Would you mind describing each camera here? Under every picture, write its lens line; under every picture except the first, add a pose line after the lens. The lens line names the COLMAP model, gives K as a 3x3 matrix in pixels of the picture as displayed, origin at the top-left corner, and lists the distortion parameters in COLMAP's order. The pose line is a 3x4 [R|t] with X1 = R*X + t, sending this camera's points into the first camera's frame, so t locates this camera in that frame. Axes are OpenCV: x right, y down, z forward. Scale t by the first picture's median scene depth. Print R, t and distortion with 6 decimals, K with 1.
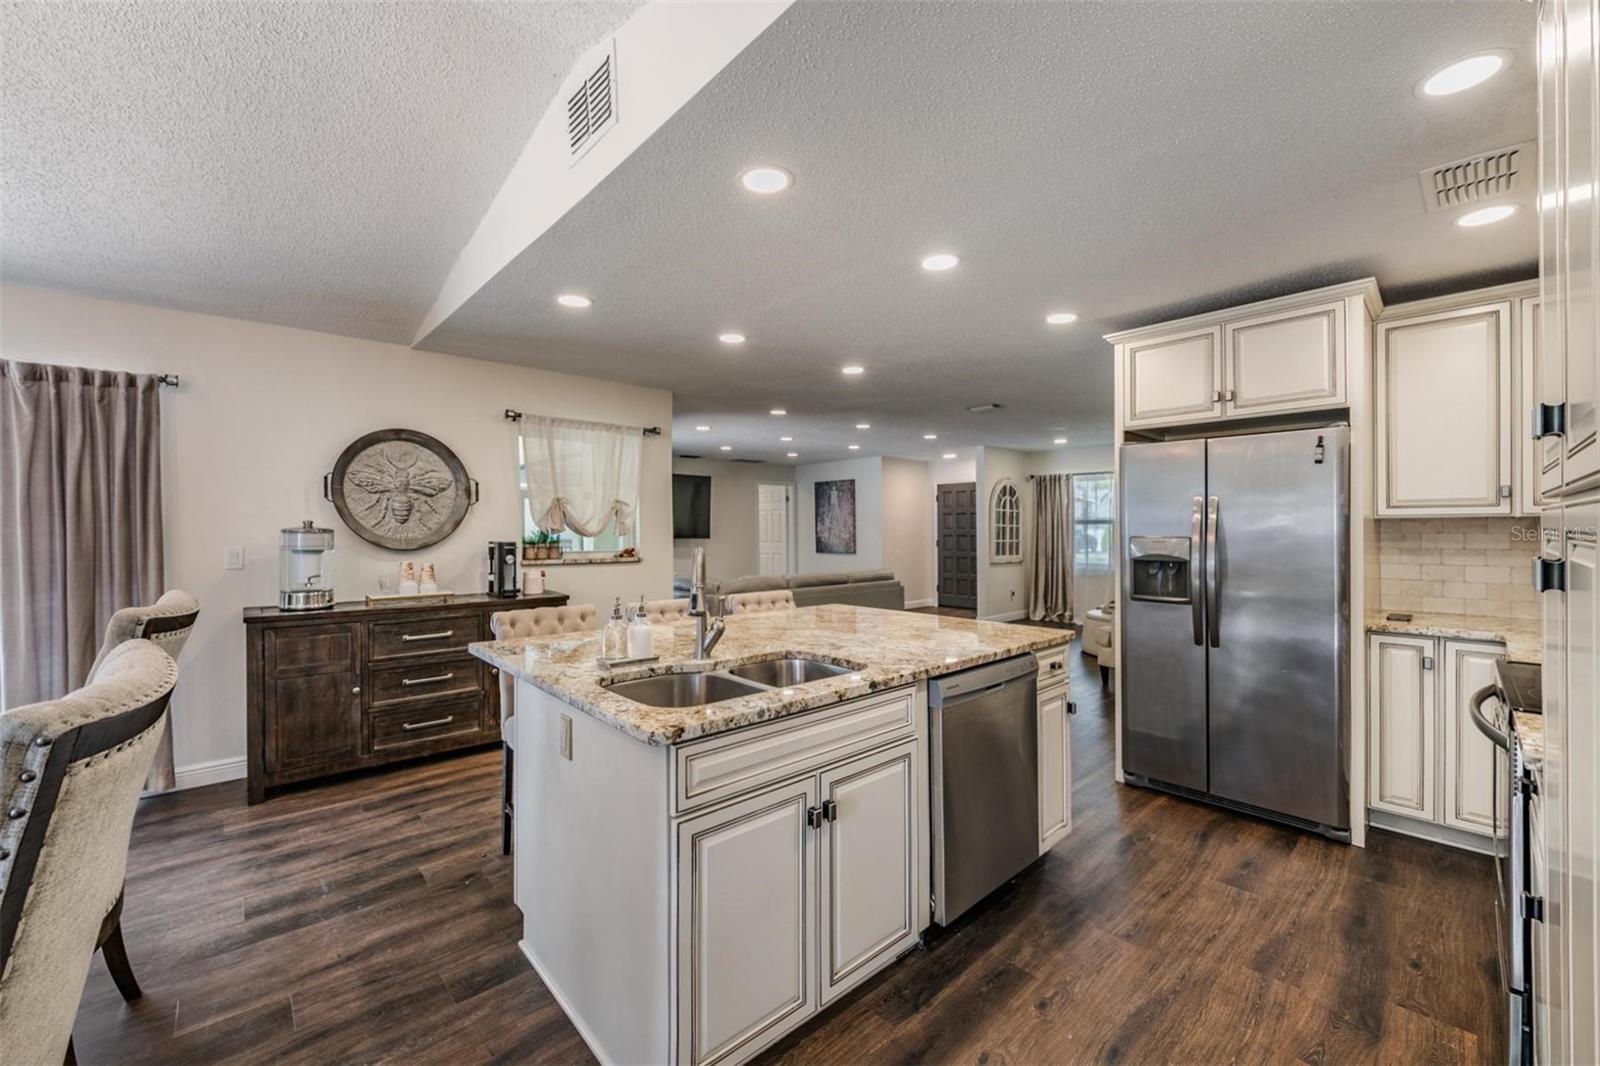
lens RADIAL K [[637.5, 0, 798.8], [0, 637.5, 510.0], [0, 0, 1]] dist [-0.015190, 0.000695]
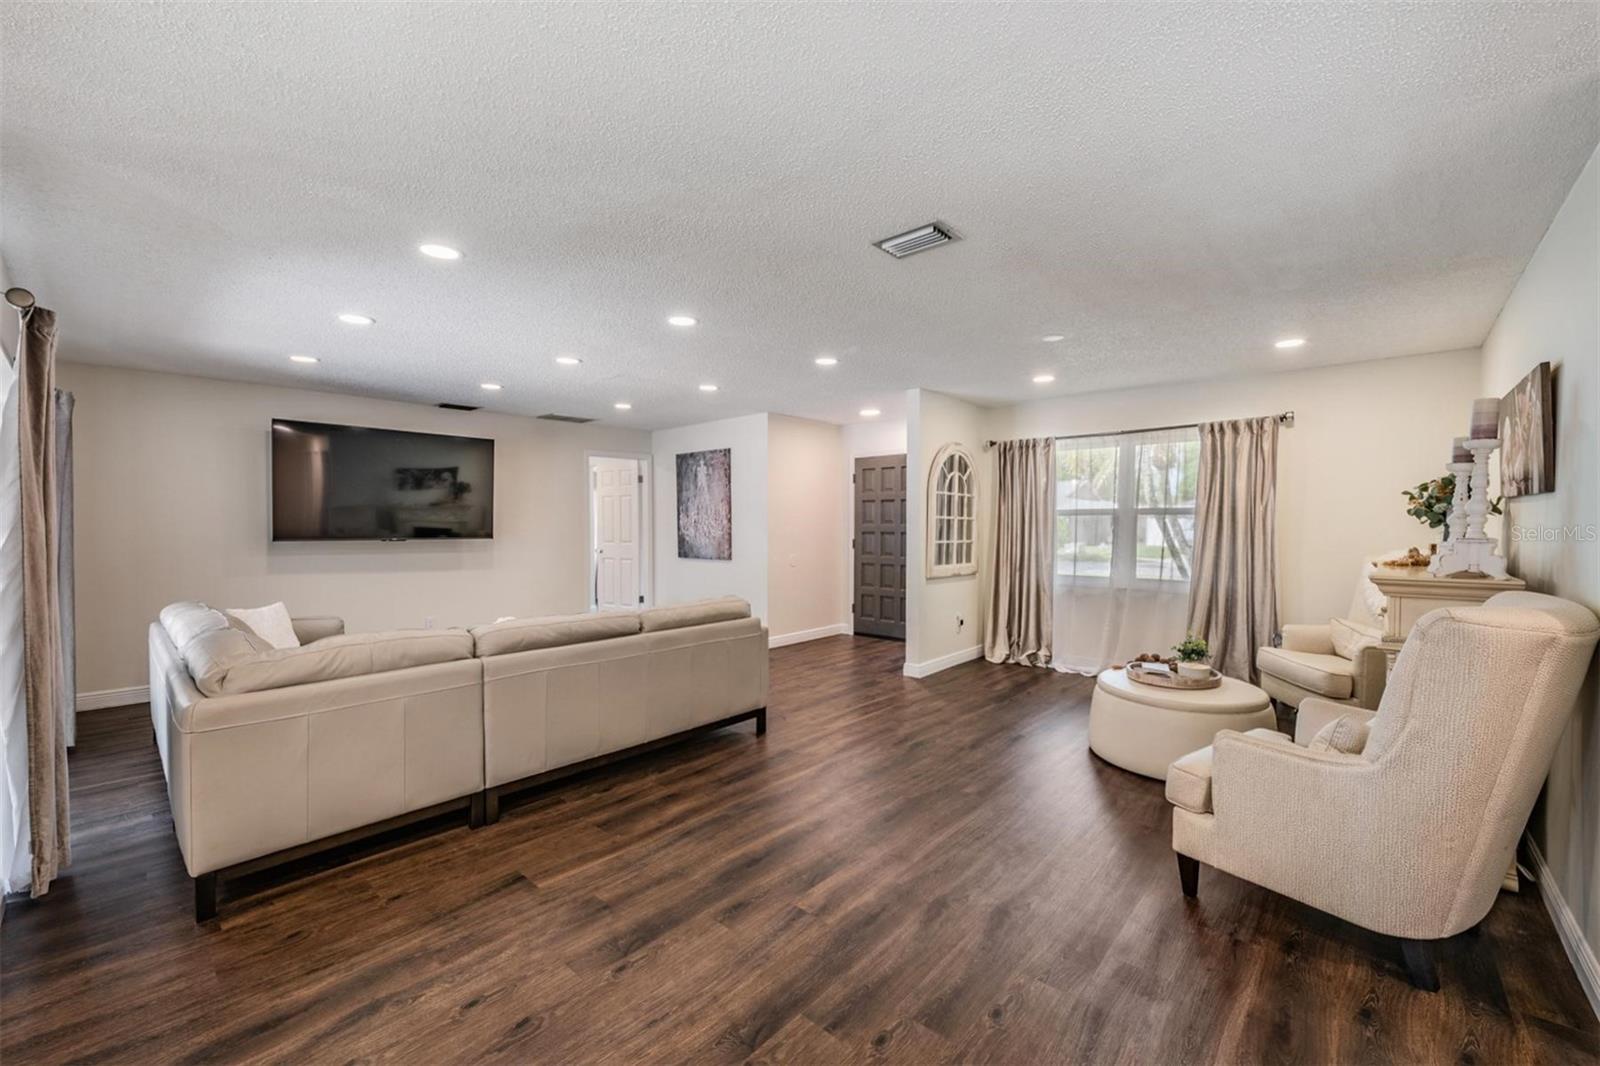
lens RADIAL K [[645.1, 0, 800.0], [0, 645.1, 533.0], [0, 0, 1]] dist [-0.012028, -0.000077]
pose [[0.995793, -0.001950, 0.091608, 0.240412], [-0.002299, 0.998927, 0.046253, 0.021619], [-0.091600, -0.046270, 0.994720, 0.781198]]
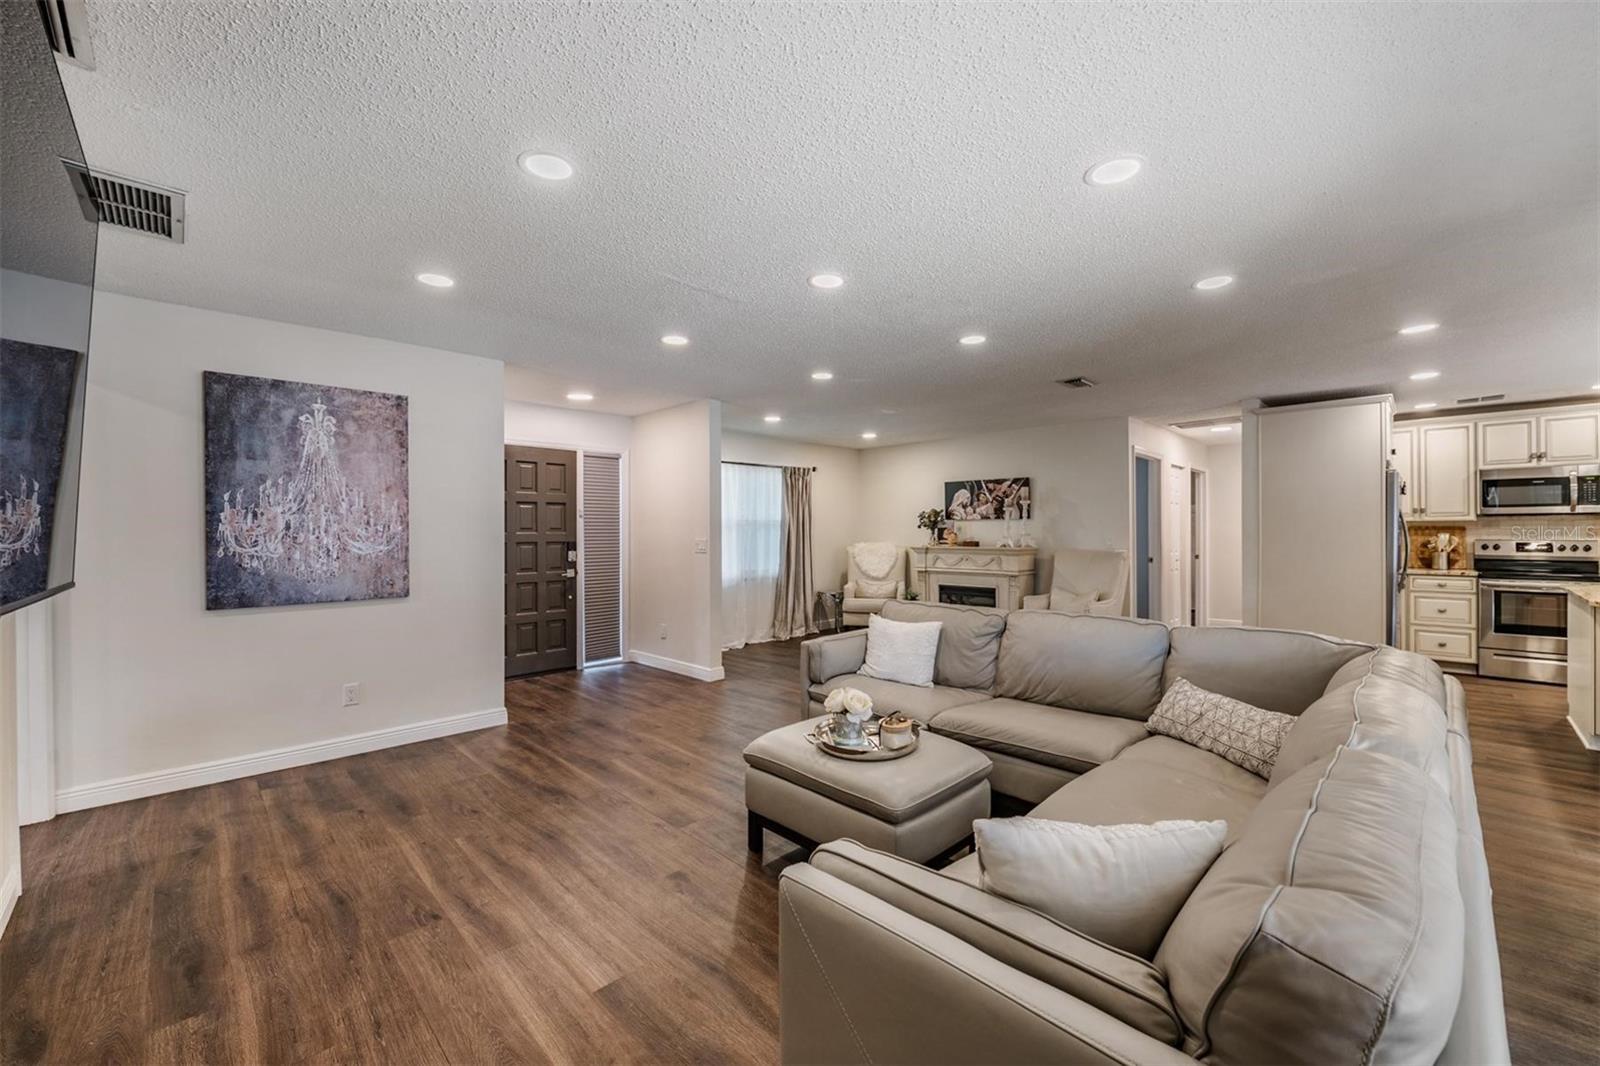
lens RADIAL K [[632.2, 0, 805.4], [0, 632.2, 525.0], [0, 0, 1]] dist [0.001755, -0.005669]
pose [[-0.046830, 0.011192, 0.998840, -0.712193], [-0.026606, 0.999569, -0.012447, 0.061416], [-0.998548, -0.027158, -0.046512, 1.907328]]
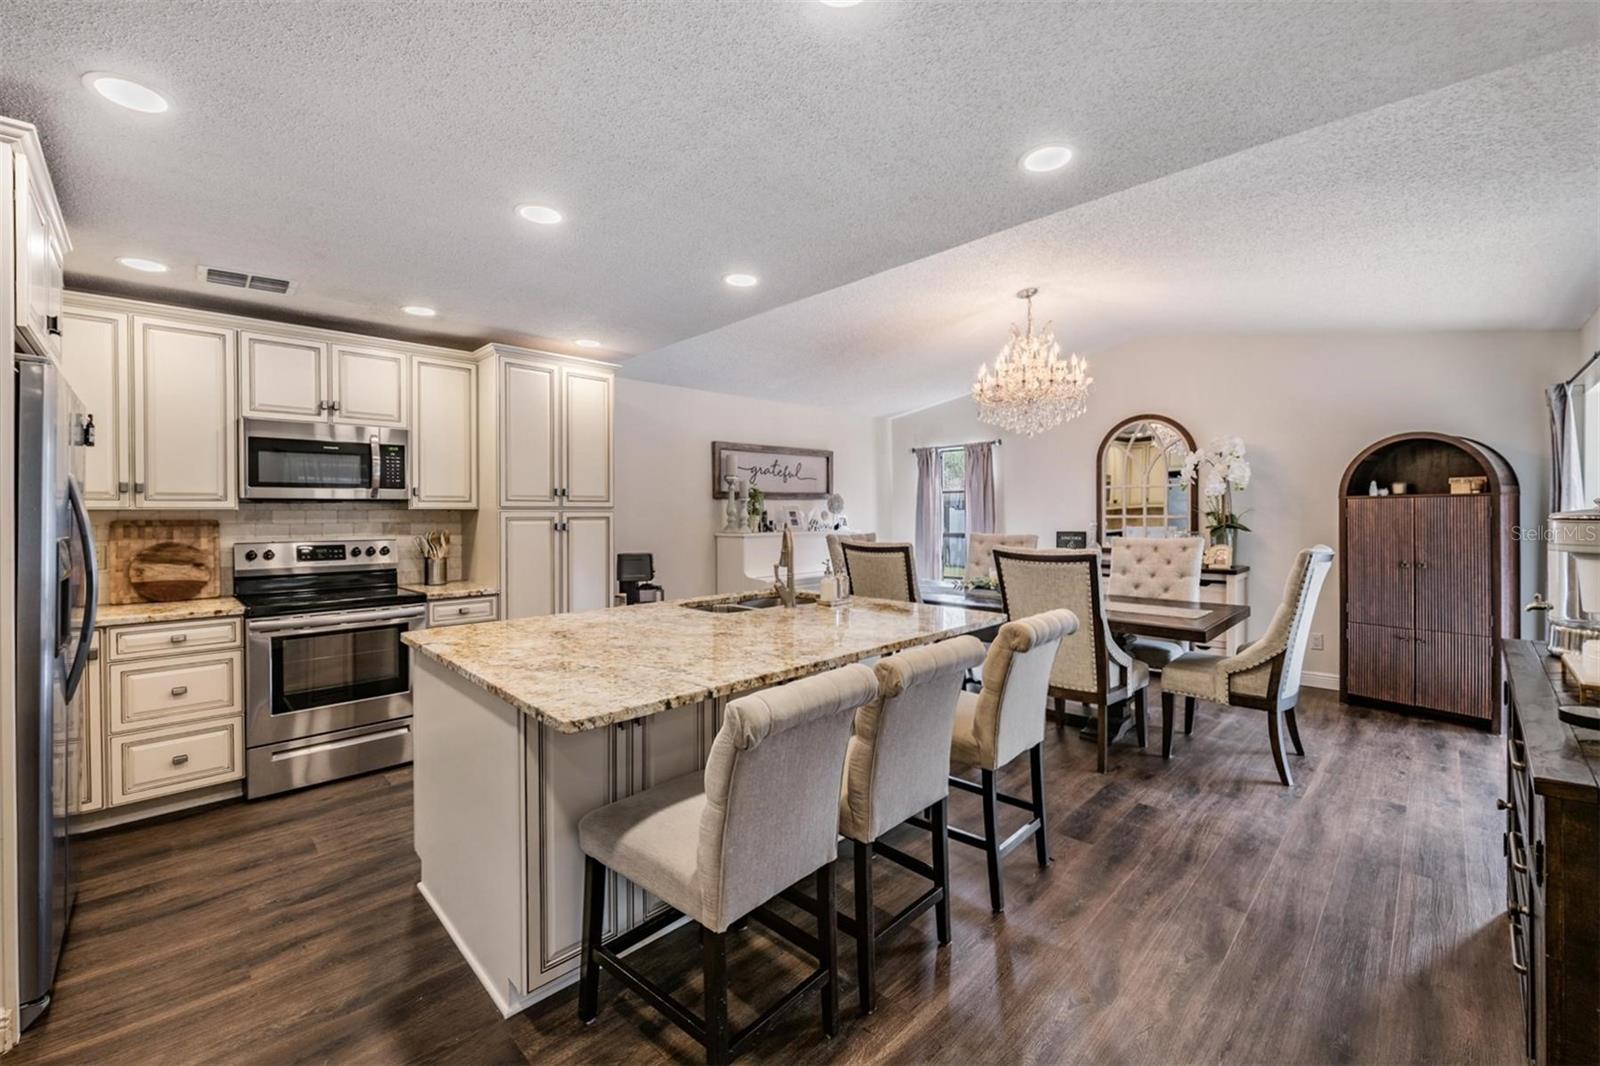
lens RADIAL K [[644.4, 0, 798.2], [0, 644.4, 519.9], [0, 0, 1]] dist [-0.013109, -0.000576]
pose [[-0.999277, 0.008194, -0.037113, -0.062841], [0.008920, 0.999771, -0.019445, 0.029427], [0.036946, -0.019762, -0.999122, 1.181935]]
